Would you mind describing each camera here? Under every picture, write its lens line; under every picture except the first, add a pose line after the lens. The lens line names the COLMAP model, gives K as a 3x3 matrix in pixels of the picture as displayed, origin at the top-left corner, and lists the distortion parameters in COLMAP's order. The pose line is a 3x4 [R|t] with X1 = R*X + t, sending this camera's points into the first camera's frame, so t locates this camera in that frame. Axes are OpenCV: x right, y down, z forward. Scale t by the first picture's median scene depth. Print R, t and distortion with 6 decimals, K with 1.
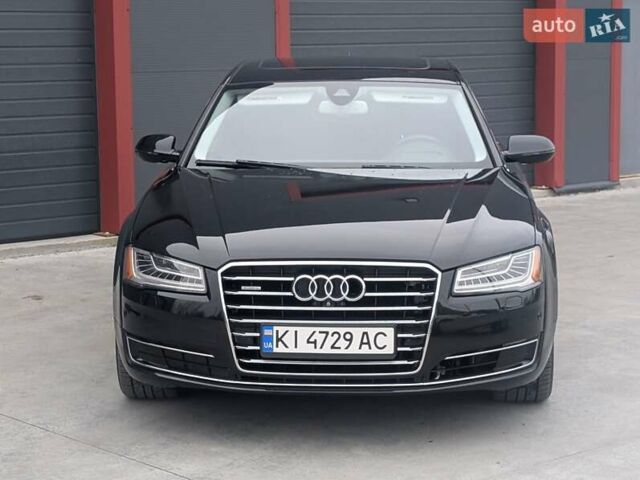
lens RADIAL K [[1581.4, 0, 310.8], [0, 1581.4, 239.6], [0, 0, 1]] dist [0.302976, -0.241782]
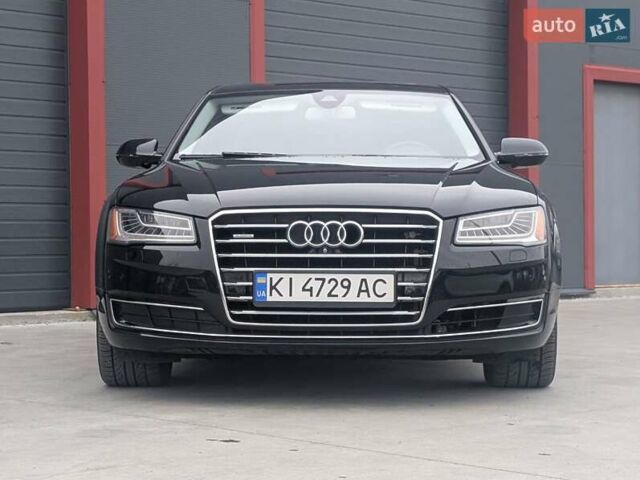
lens RADIAL K [[1581.4, 0, 310.8], [0, 1581.4, 239.6], [0, 0, 1]] dist [0.302976, -0.241782]
pose [[0.999662, 0.002068, 0.025927, -0.021820], [0.001305, 0.991591, -0.129403, 0.155771], [-0.025977, 0.129393, 0.991253, 0.055675]]
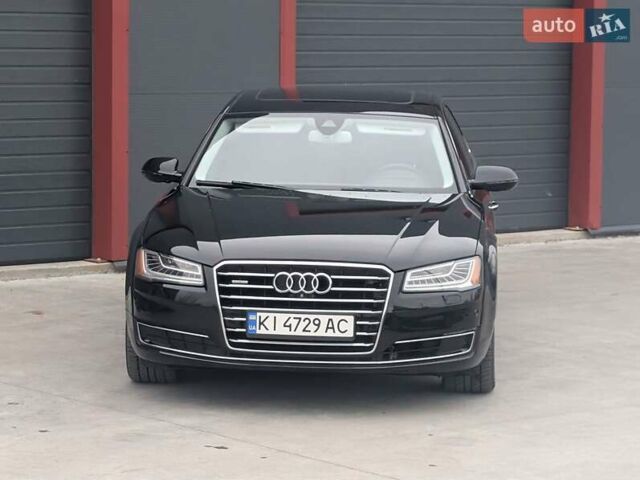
lens RADIAL K [[2370.3, 0, 320.0], [0, 2370.3, 240.0], [0, 0, 1]] dist [0.369129, 2.128400]
pose [[0.999601, 0.024625, -0.013836, 0.049654], [-0.025103, 0.999054, -0.035502, 0.062058], [0.012949, 0.035835, 0.999274, -0.852419]]
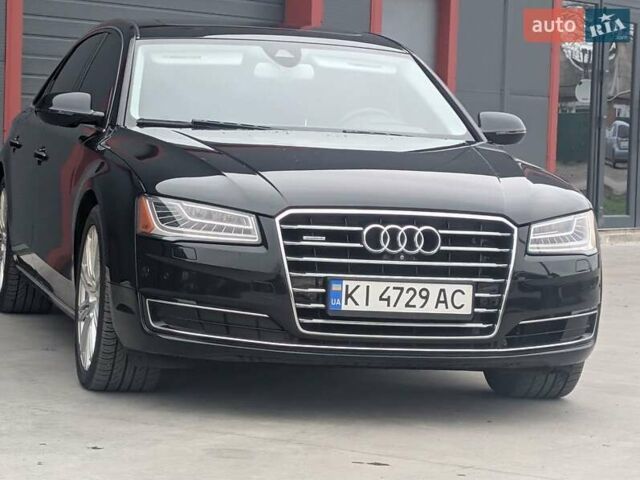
lens RADIAL K [[2370.3, 0, 320.0], [0, 2370.3, 240.0], [0, 0, 1]] dist [0.369129, 2.128400]
pose [[0.959536, 0.031448, 0.279825, -0.402953], [-0.010087, 0.996945, -0.077453, 0.133518], [-0.281406, 0.071497, 0.956922, -0.262409]]
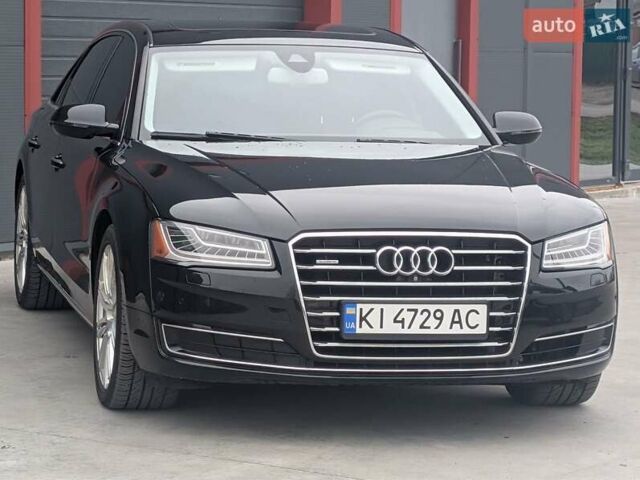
lens RADIAL K [[2370.3, 0, 320.0], [0, 2370.3, 240.0], [0, 0, 1]] dist [0.369129, 2.128400]
pose [[0.963857, 0.003510, 0.266398, -0.393033], [0.008793, 0.998949, -0.044976, 0.077769], [-0.266276, 0.045693, 0.962813, -0.270835]]
